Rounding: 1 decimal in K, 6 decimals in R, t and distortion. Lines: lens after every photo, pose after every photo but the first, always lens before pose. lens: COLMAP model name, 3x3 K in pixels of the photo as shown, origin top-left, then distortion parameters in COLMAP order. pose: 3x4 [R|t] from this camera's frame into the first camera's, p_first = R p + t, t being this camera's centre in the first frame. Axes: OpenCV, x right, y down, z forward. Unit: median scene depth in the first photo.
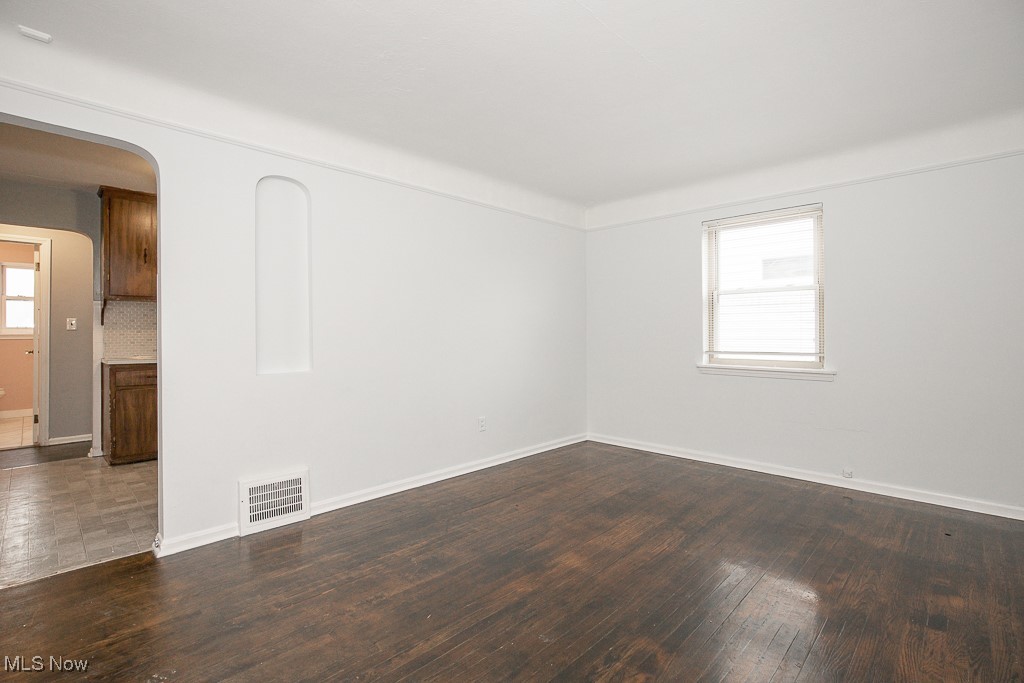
lens RADIAL K [[475.0, 0, 511.1], [0, 475.0, 333.7], [0, 0, 1]] dist [-0.004788, 0.001104]
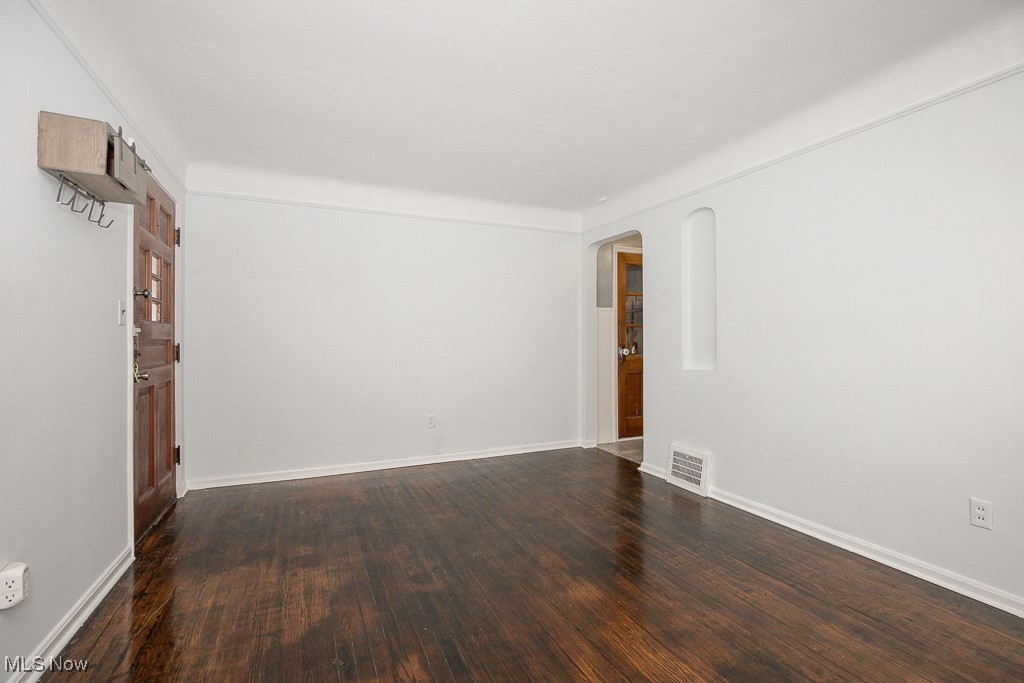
lens RADIAL K [[475.0, 0, 511.8], [0, 475.0, 342.4], [0, 0, 1]] dist [-0.004788, 0.001104]
pose [[-0.373830, 0.005016, -0.927484, 0.813632], [0.002157, 0.999987, 0.004538, 0.006683], [0.927495, -0.000304, -0.373836, 0.987813]]
